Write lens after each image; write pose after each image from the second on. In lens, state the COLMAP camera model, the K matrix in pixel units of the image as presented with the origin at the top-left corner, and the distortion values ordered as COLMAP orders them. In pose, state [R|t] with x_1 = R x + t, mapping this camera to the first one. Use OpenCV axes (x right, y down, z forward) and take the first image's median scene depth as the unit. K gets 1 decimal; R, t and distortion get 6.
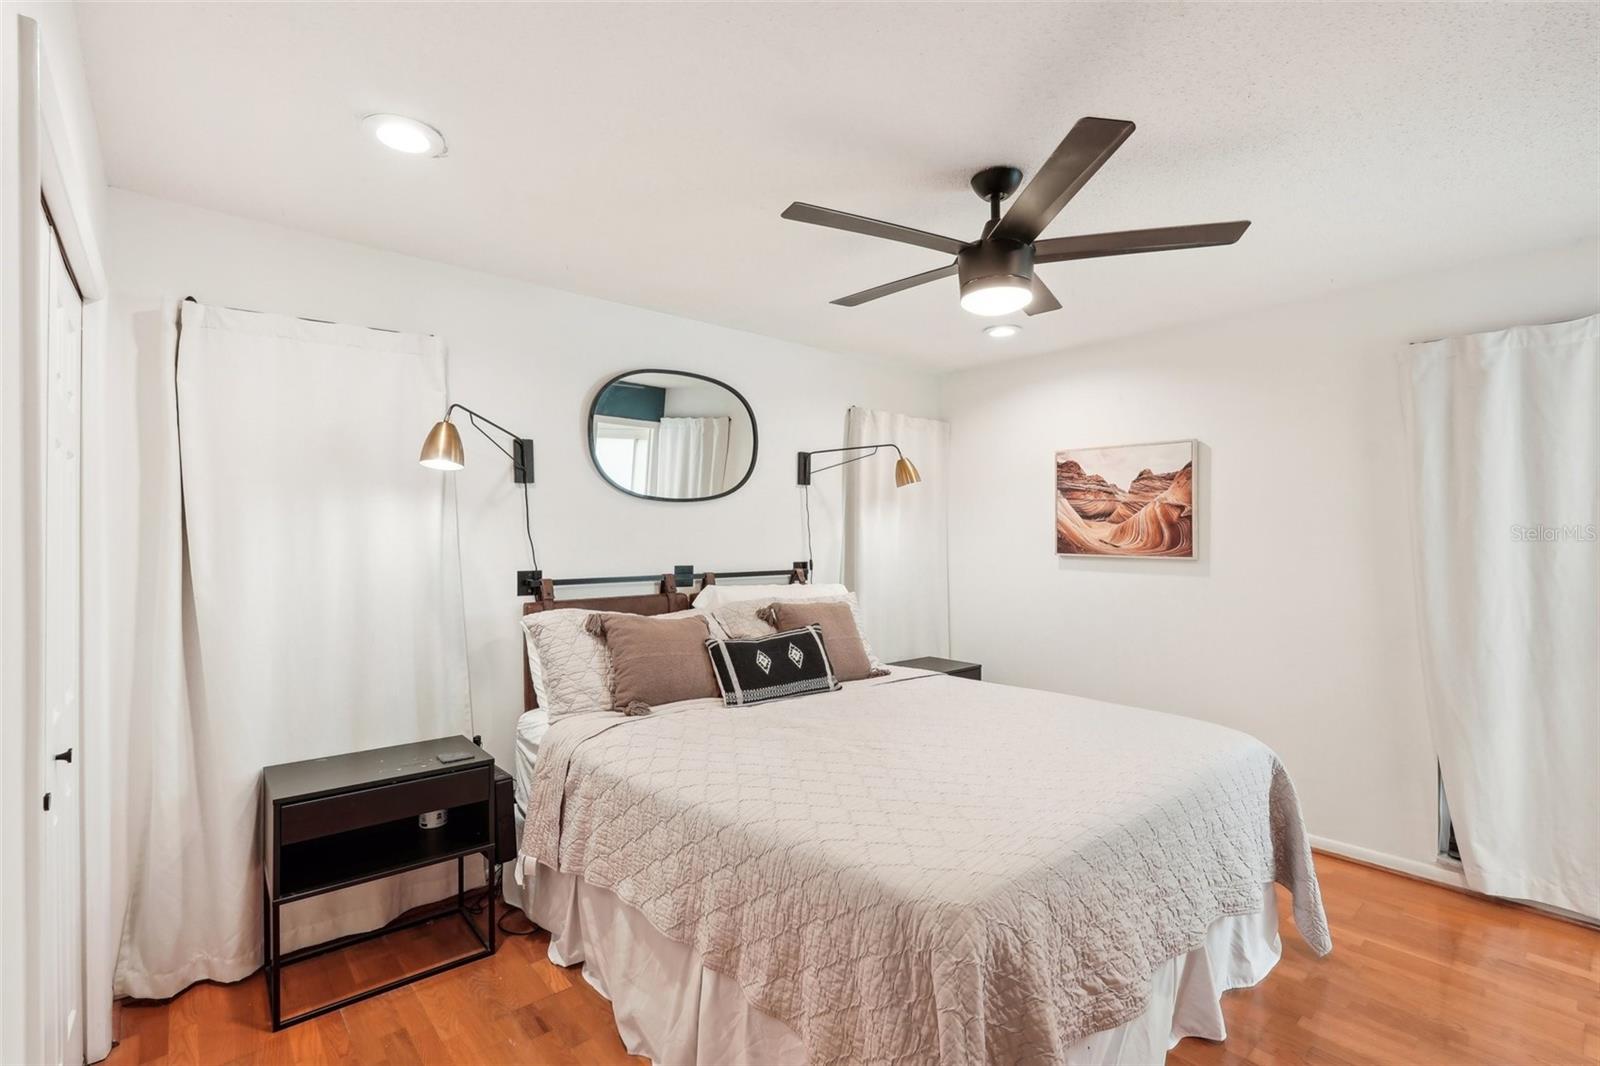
lens RADIAL K [[737.1, 0, 802.5], [0, 737.1, 515.0], [0, 0, 1]] dist [0.005000, 0.000828]
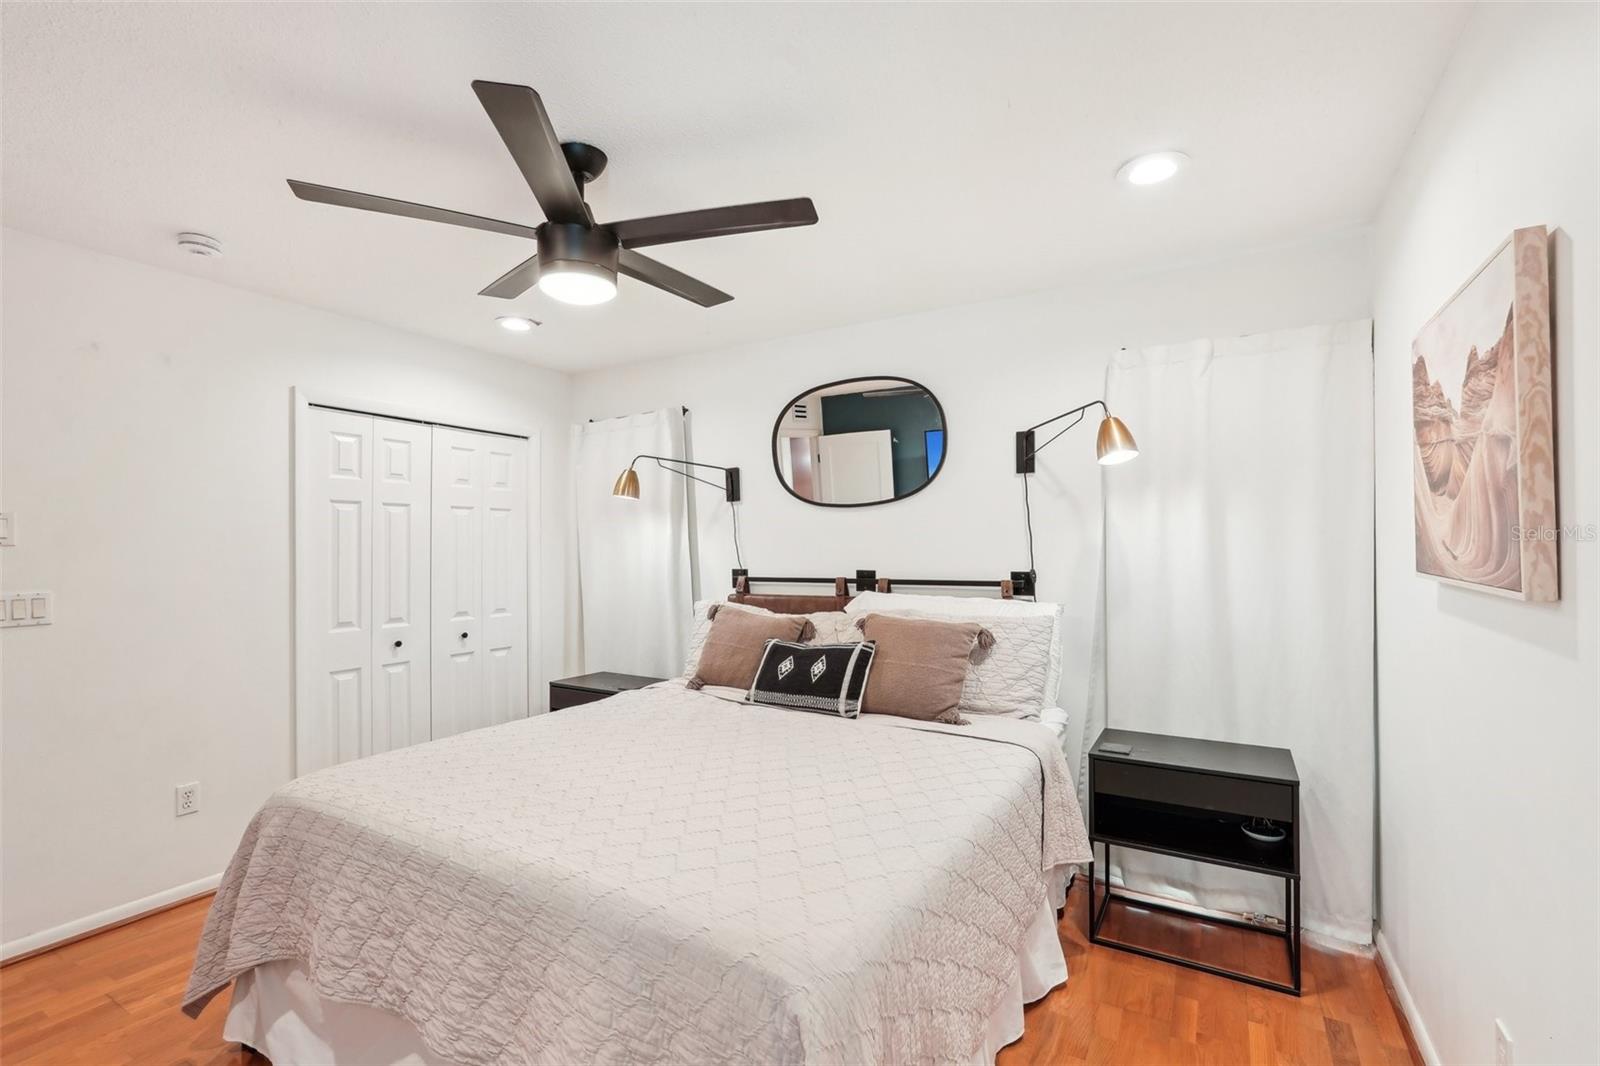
lens RADIAL K [[710.4, 0, 798.0], [0, 710.4, 542.4], [0, 0, 1]] dist [-0.002486, 0.000060]
pose [[0.326577, -0.003138, -0.945165, 0.729629], [0.043343, 0.998992, 0.011660, 0.015465], [0.944176, -0.044774, 0.326384, 0.600954]]
